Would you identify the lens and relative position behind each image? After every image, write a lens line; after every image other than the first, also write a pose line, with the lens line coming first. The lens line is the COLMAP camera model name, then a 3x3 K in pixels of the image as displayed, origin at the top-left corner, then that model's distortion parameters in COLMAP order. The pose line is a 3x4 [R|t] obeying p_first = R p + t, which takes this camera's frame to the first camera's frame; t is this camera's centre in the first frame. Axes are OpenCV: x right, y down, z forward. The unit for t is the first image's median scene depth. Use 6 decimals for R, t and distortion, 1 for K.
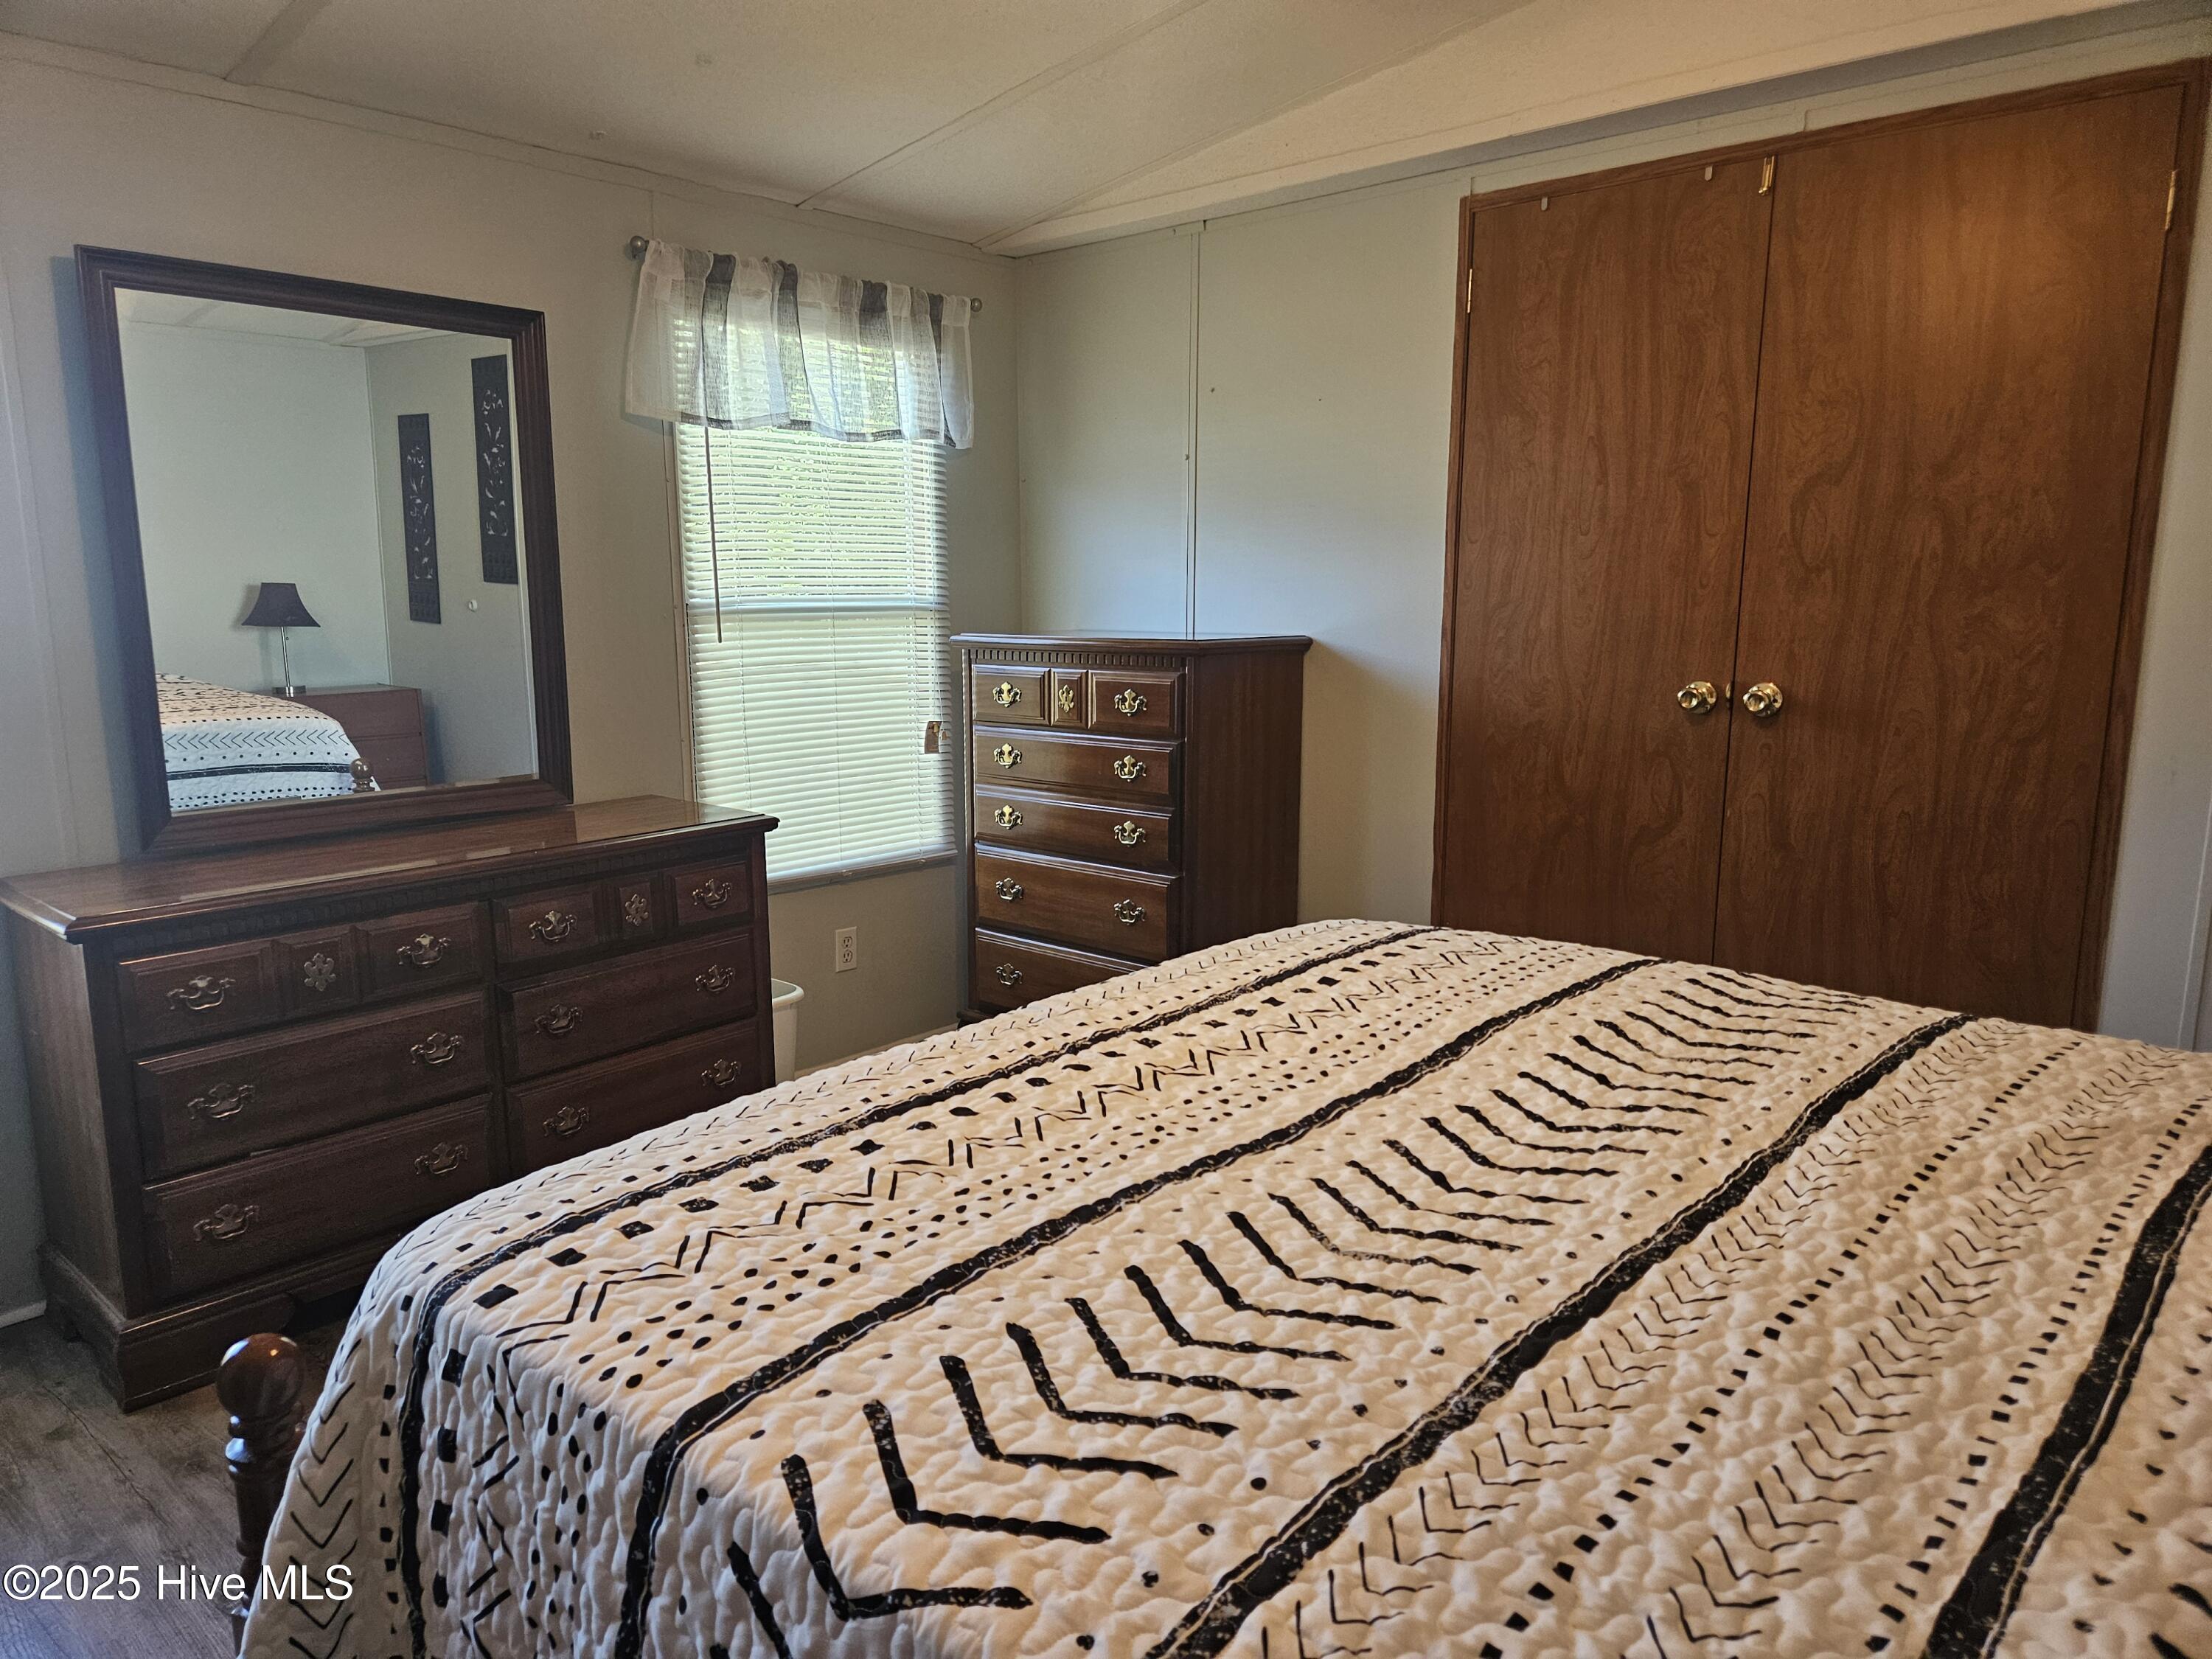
lens RADIAL K [[1493.1, 0, 1105.9], [0, 1493.1, 840.2], [0, 0, 1]] dist [0.060747, -0.051732]
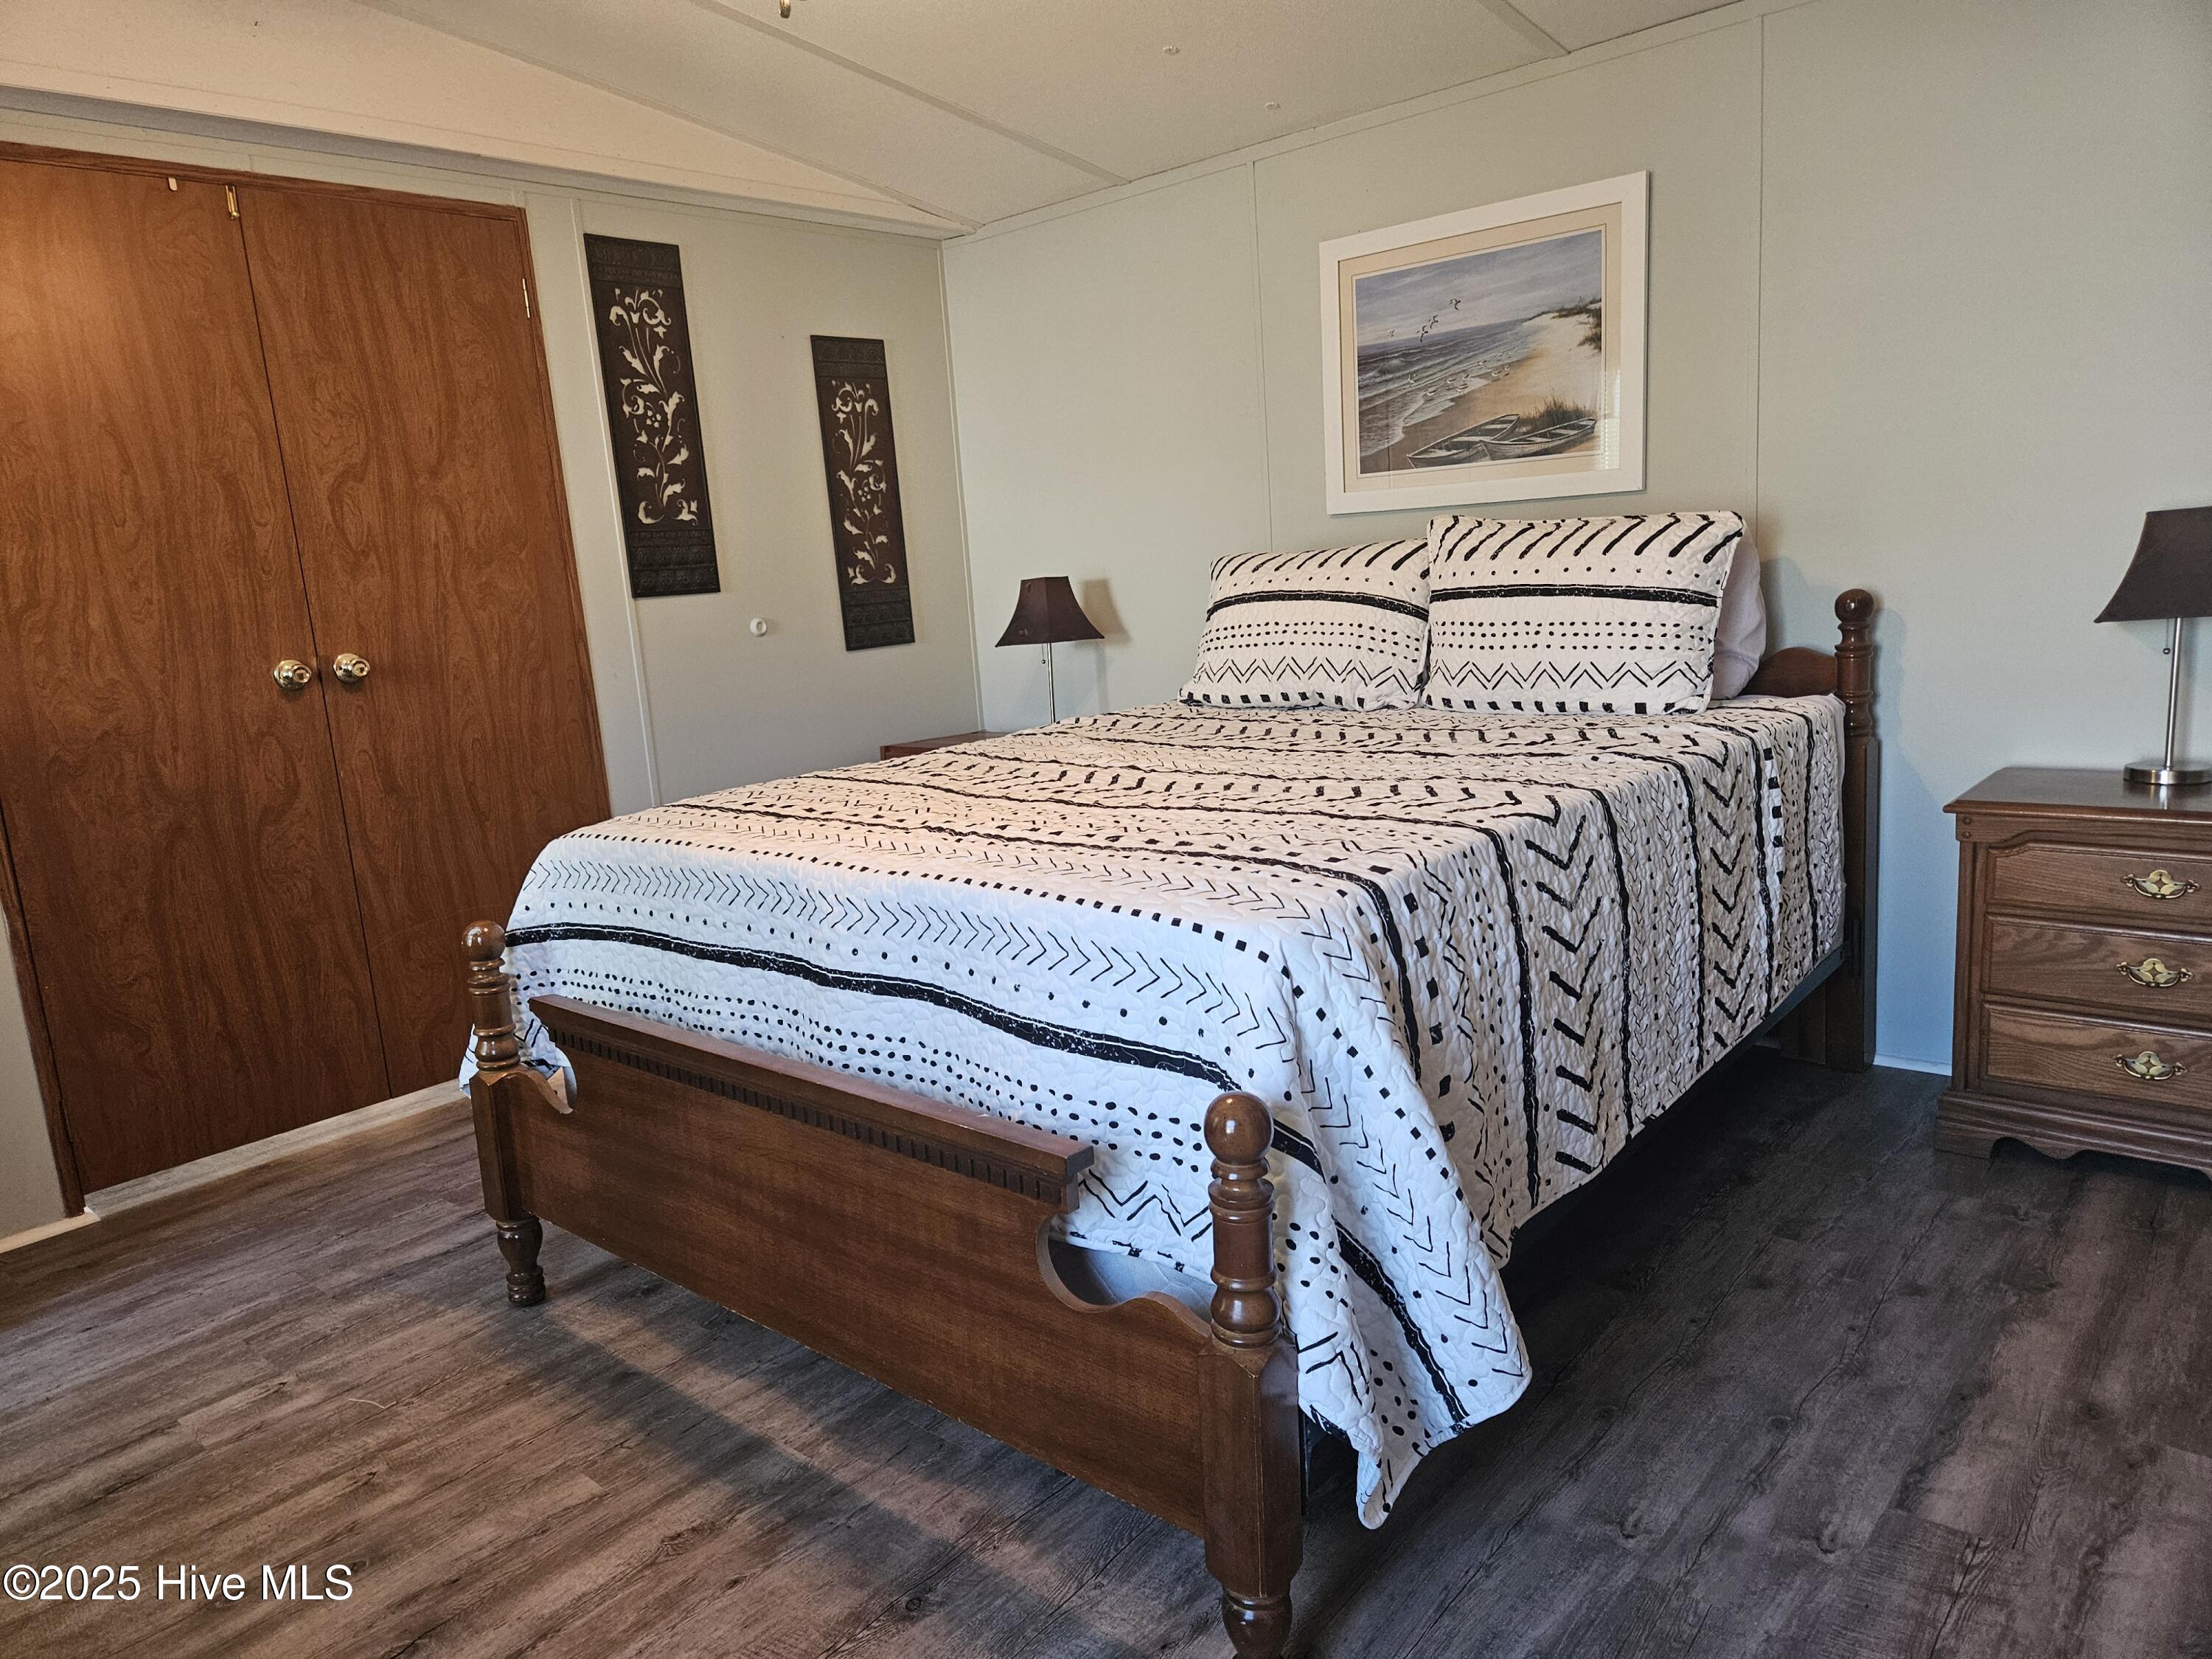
lens RADIAL K [[1493.1, 0, 1106.3], [0, 1493.1, 824.1], [0, 0, 1]] dist [0.060747, -0.051732]
pose [[-0.010339, -0.177658, 0.984038, -0.716104], [0.249800, 0.952430, 0.174577, -0.037635], [-0.968242, 0.247618, 0.034532, 0.438367]]
